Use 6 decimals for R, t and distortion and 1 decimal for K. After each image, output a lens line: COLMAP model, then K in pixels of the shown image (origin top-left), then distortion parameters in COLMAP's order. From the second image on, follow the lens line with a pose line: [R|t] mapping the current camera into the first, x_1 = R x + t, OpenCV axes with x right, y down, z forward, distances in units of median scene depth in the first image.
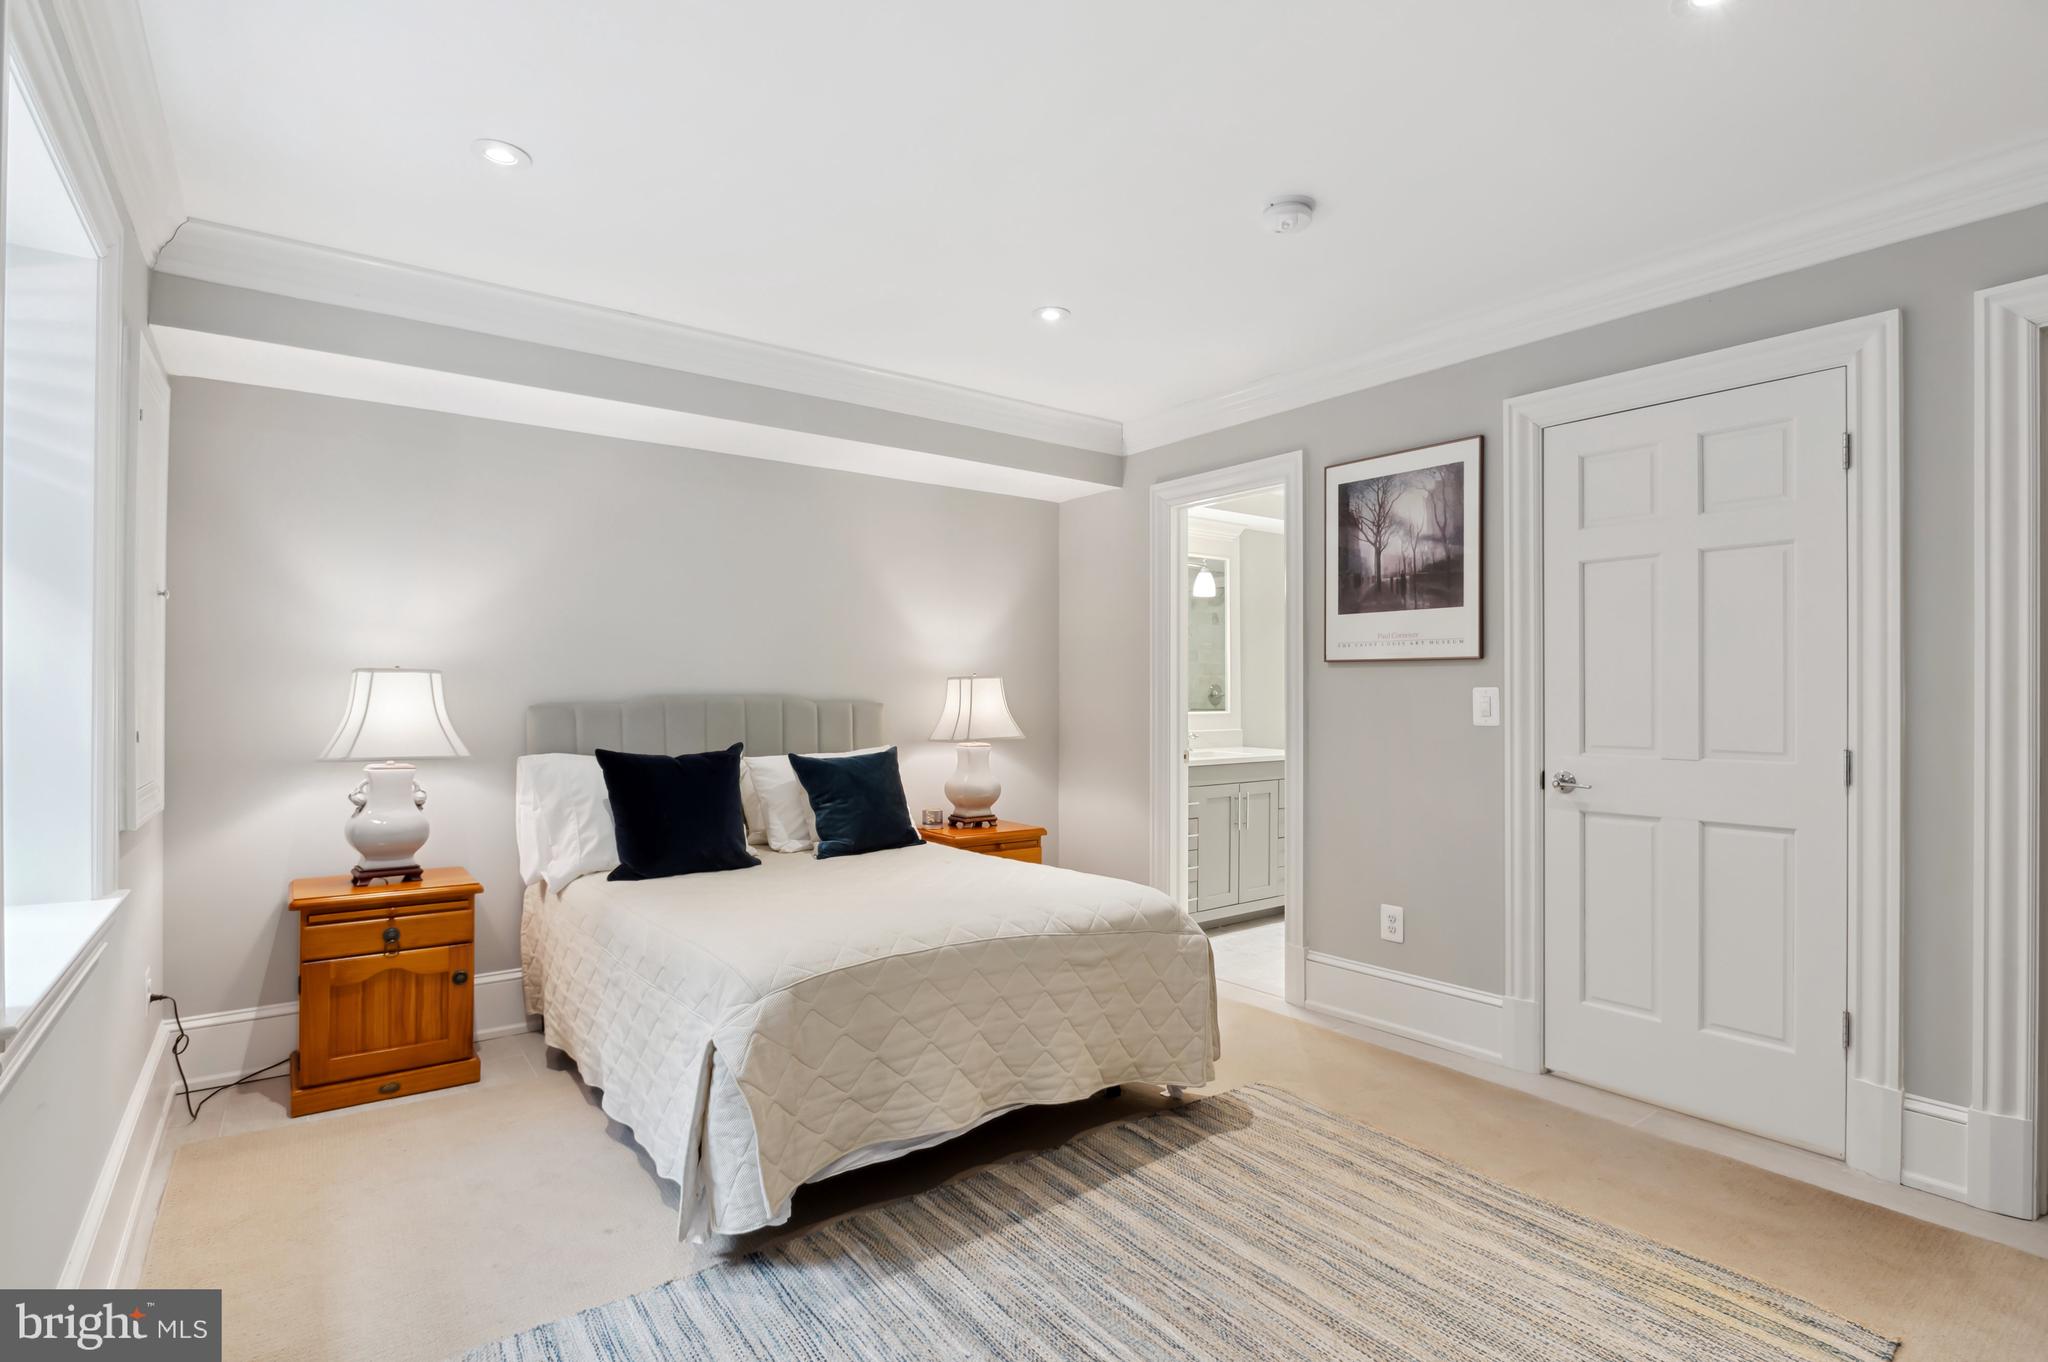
lens RADIAL K [[977.6, 0, 1022.5], [0, 977.6, 685.3], [0, 0, 1]] dist [-0.001852, -0.003613]
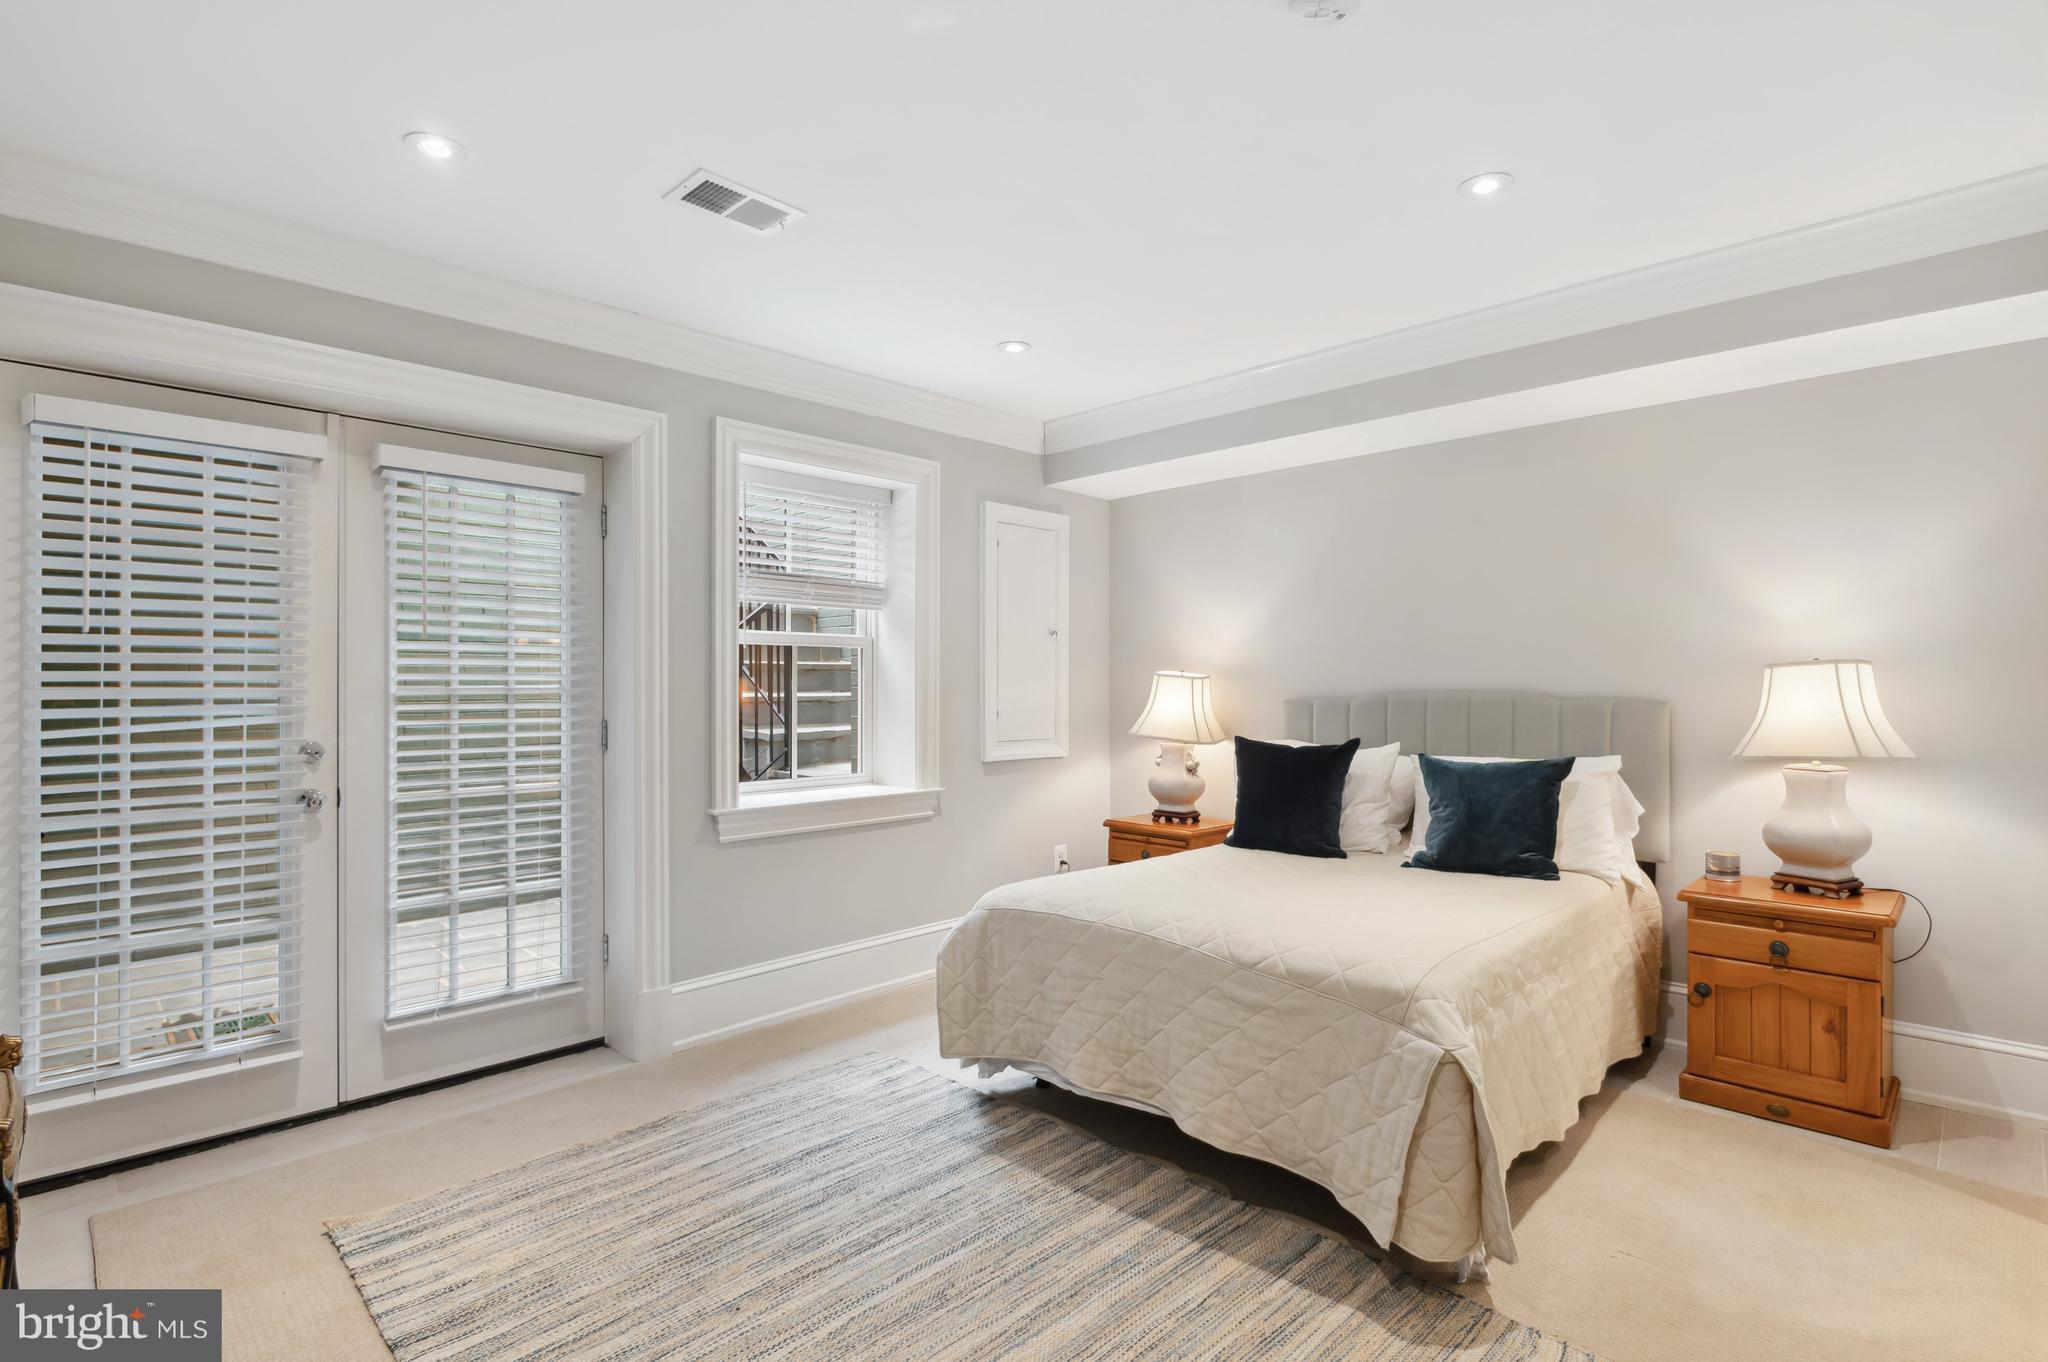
lens RADIAL K [[977.6, 0, 1023.2], [0, 977.6, 688.1], [0, 0, 1]] dist [-0.001852, -0.003613]
pose [[0.154102, -0.006595, -0.988033, 0.888857], [0.015530, 0.999870, -0.004252, 0.008231], [0.987933, -0.014689, 0.154185, 0.678806]]
